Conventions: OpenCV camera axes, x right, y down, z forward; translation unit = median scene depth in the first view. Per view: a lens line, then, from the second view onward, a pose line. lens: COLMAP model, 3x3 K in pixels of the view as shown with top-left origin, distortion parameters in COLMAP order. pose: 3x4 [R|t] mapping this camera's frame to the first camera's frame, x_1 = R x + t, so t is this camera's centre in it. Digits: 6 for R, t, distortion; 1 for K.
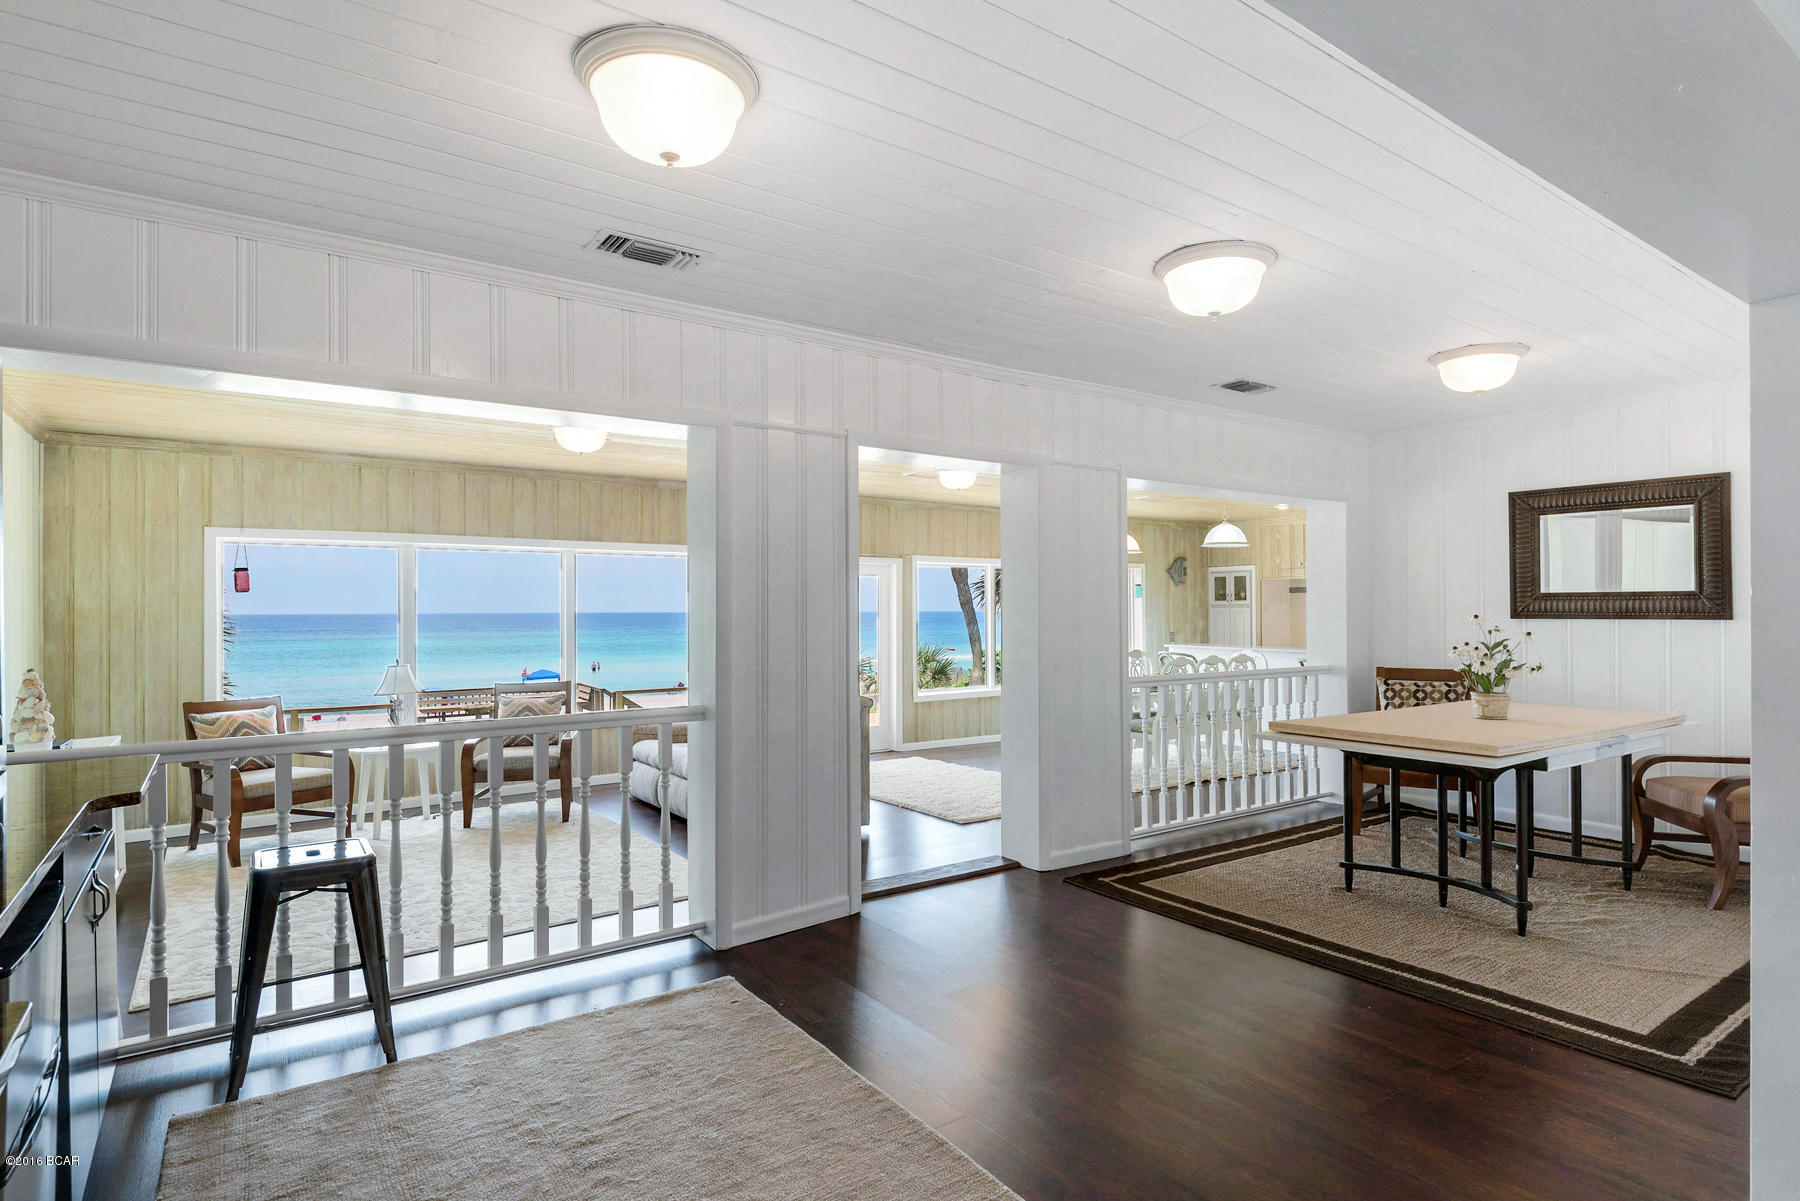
lens RADIAL K [[919.8, 0, 866.7], [0, 919.8, 608.9], [0, 0, 1]] dist [0.056123, -0.038339]
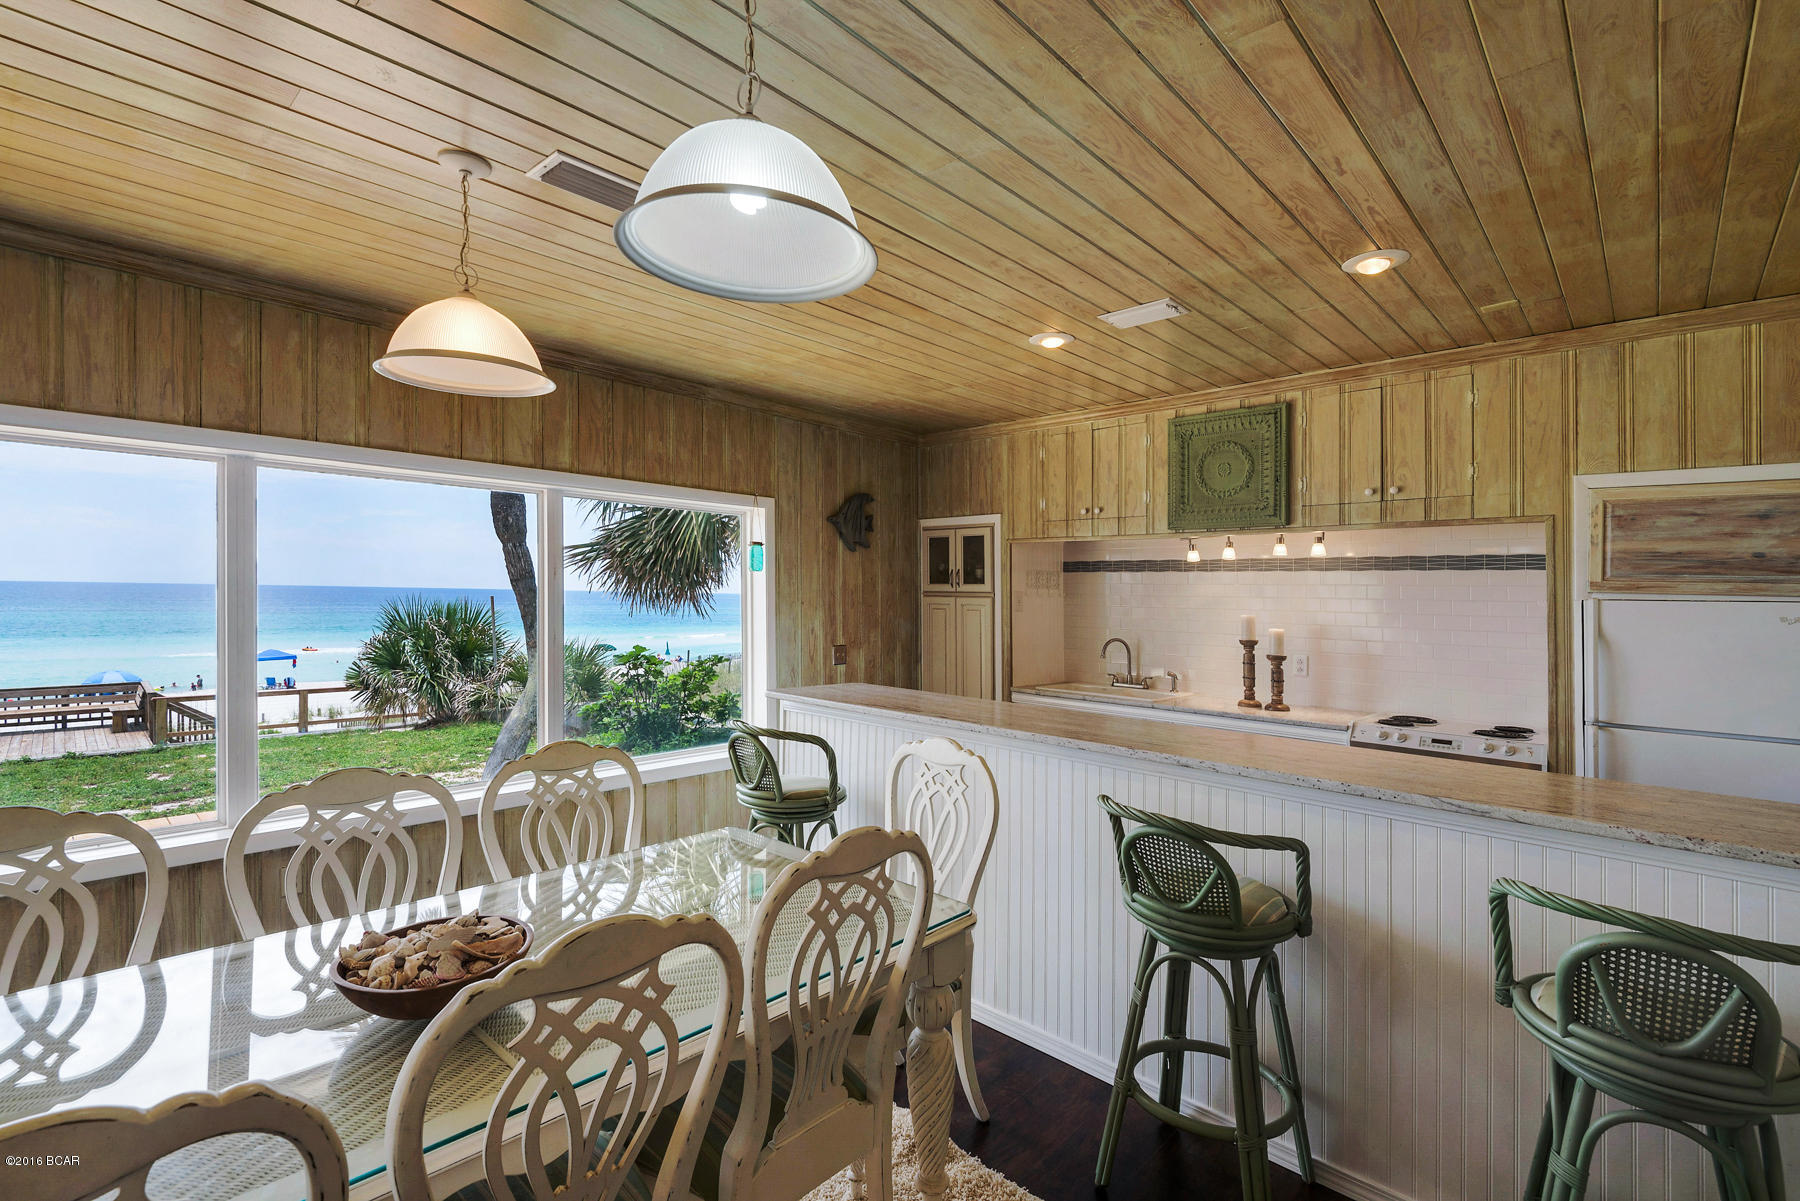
lens RADIAL K [[810.5, 0, 897.8], [0, 810.5, 592.4], [0, 0, 1]] dist [0.002972, 0.000013]
pose [[0.976820, 0.025267, 0.212566, 0.609473], [-0.025444, 0.999674, -0.001900, -0.006071], [-0.212545, -0.003552, 0.977145, 1.309496]]
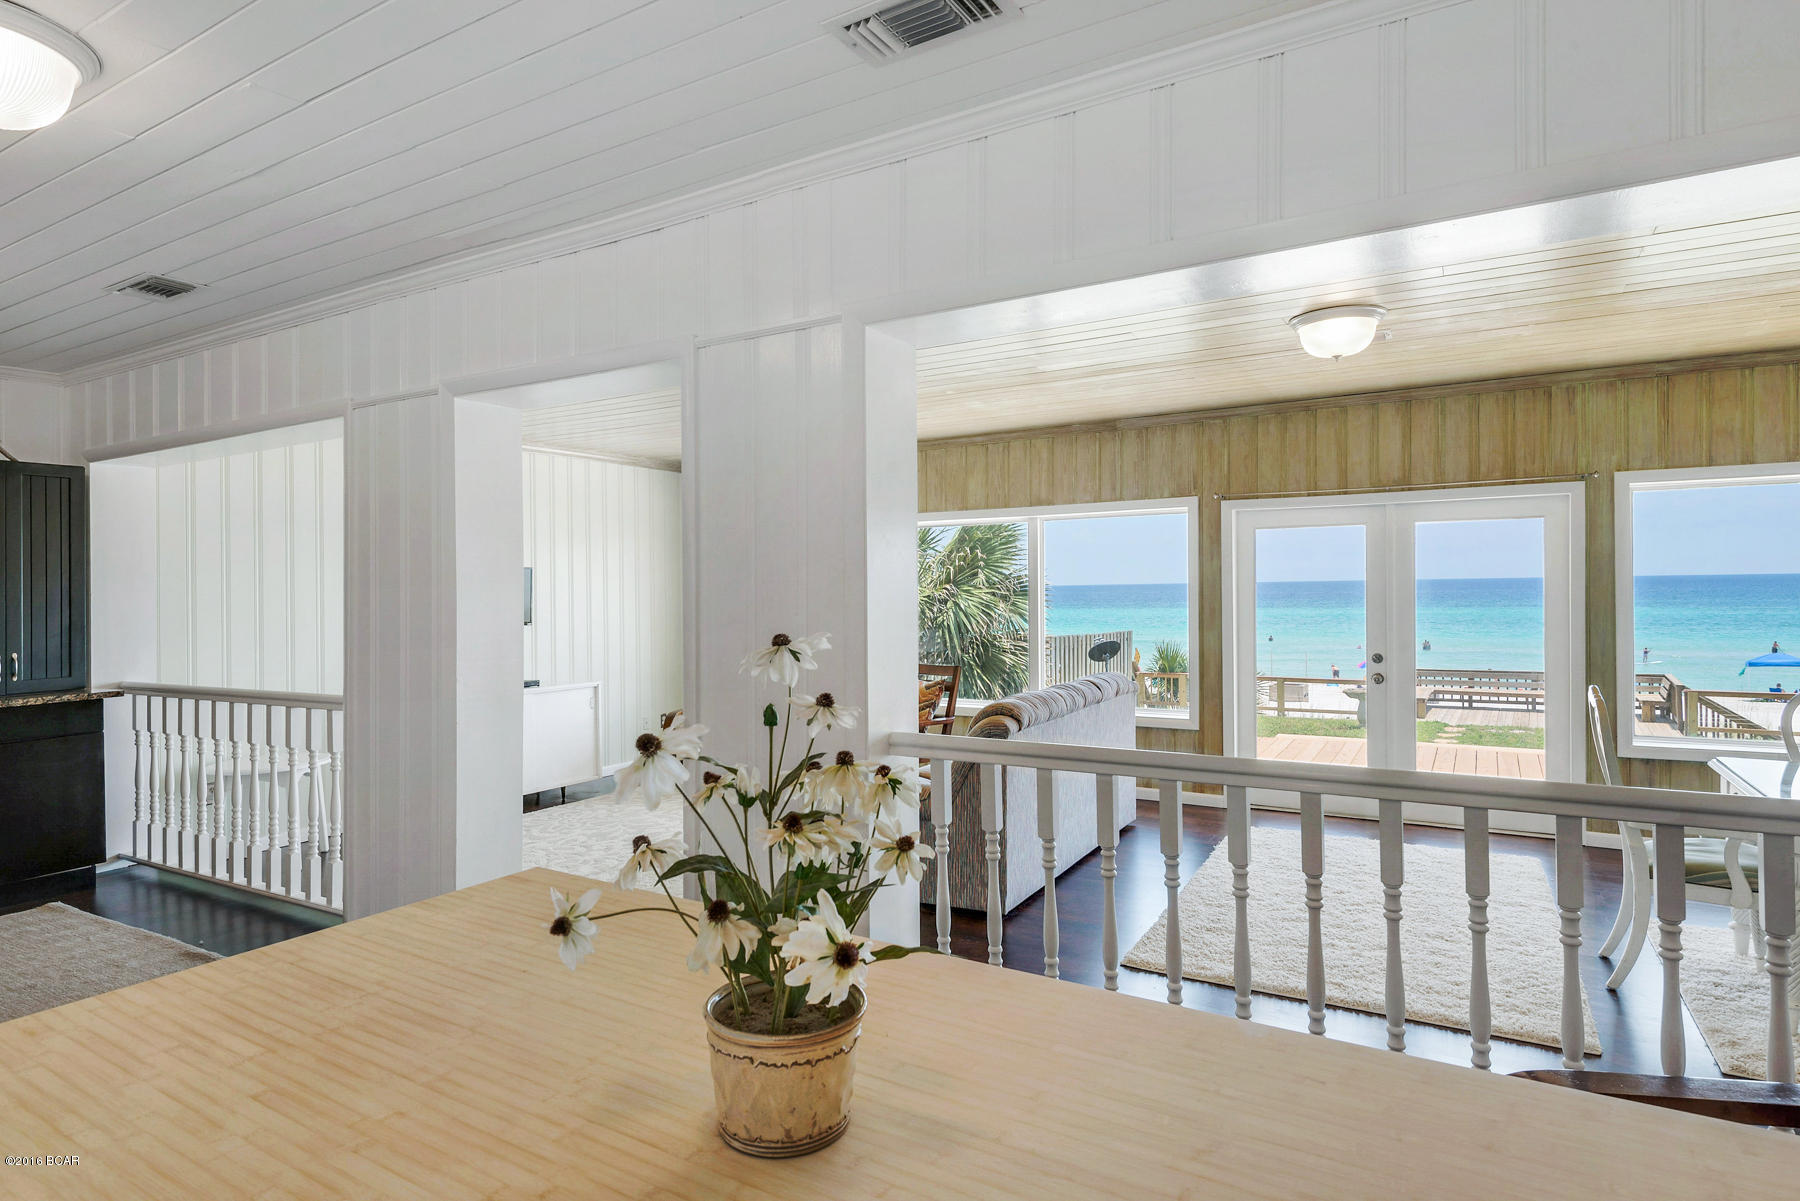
lens RADIAL K [[994.8, 0, 900.0], [0, 994.8, 600.5], [0, 0, 1]] dist [0.003882, 0.000185]
pose [[0.416132, 0.008746, -0.909262, 0.716868], [0.018159, 0.999674, 0.017926, -0.006798], [0.909123, -0.023971, 0.415837, 0.735719]]
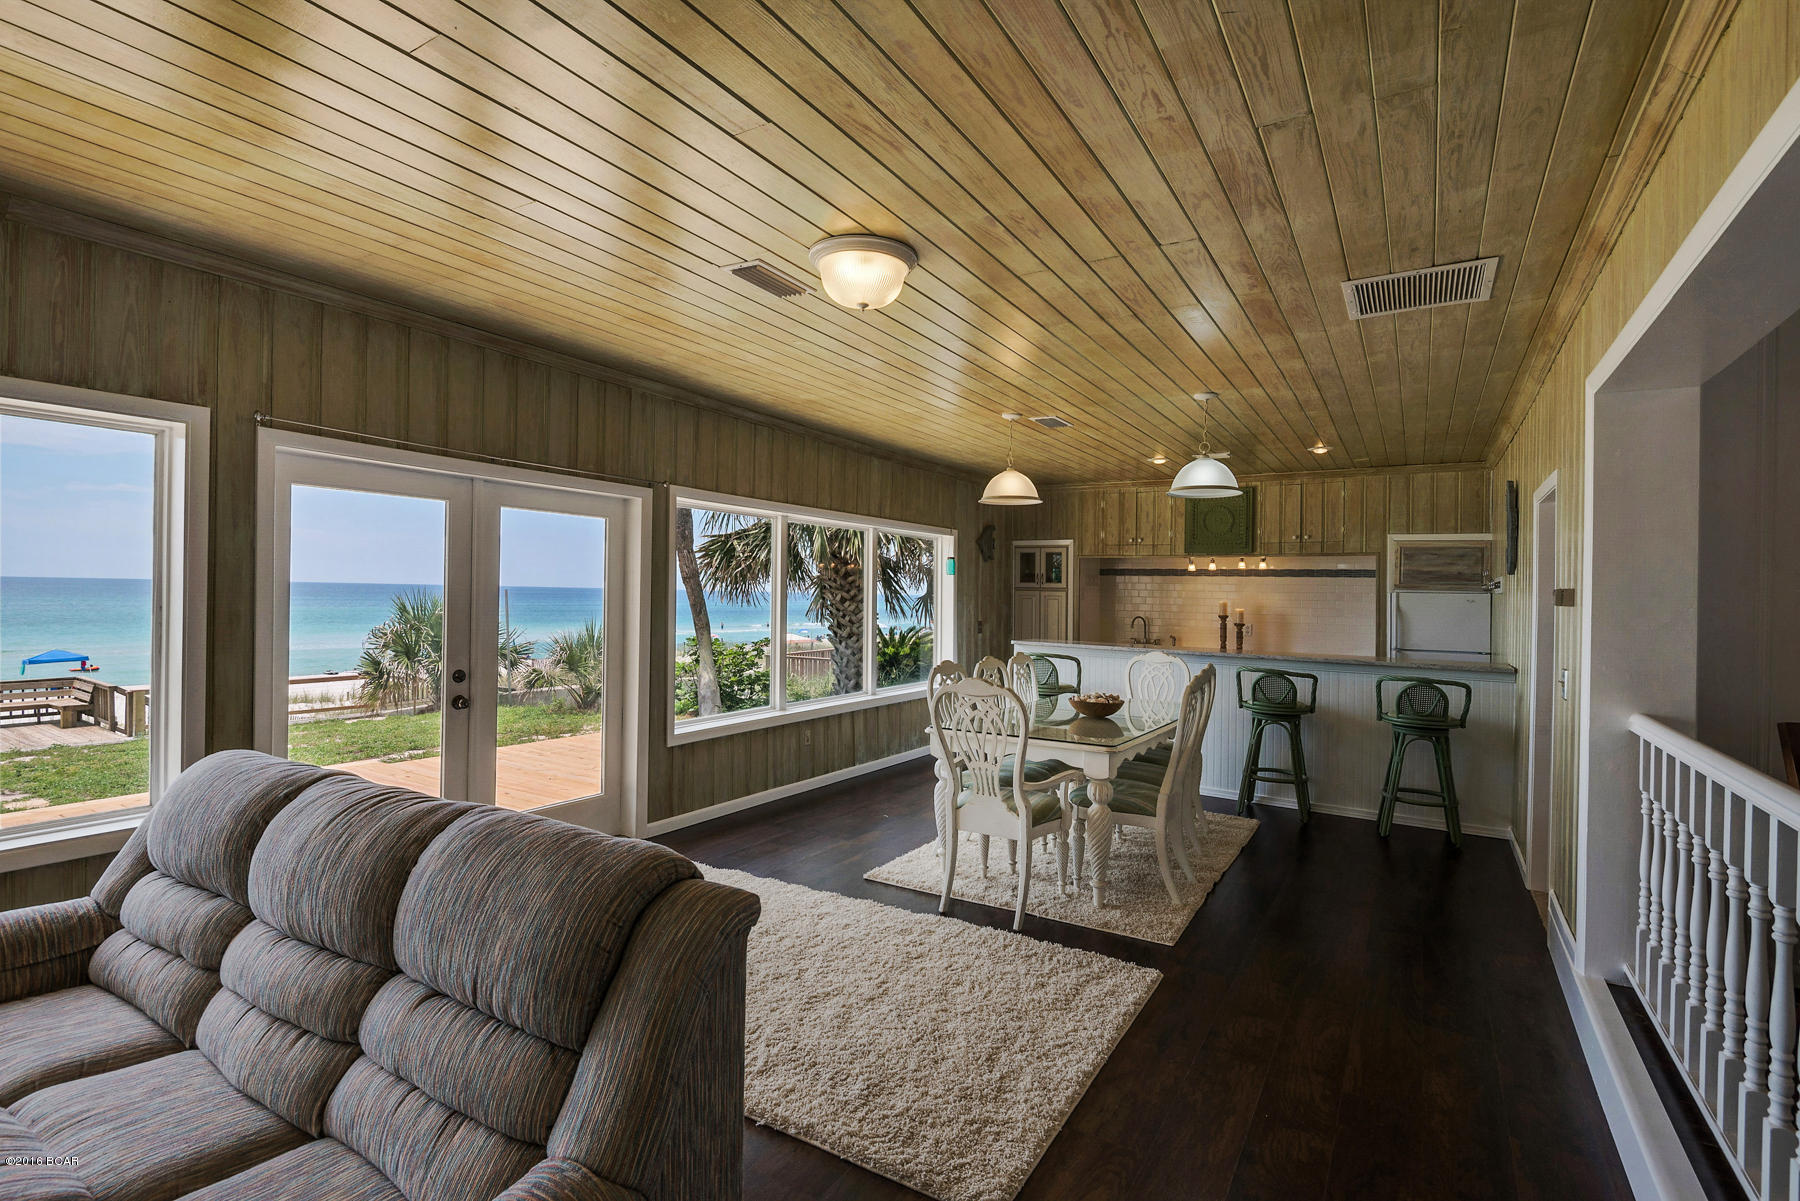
lens RADIAL K [[869.5, 0, 900.0], [0, 869.5, 600.5], [0, 0, 1]] dist [0.046160, -0.026121]
pose [[0.906063, 0.020791, 0.422631, -0.085105], [-0.028046, 0.999547, 0.010955, 0.004308], [-0.422212, -0.021779, 0.906236, 0.837944]]
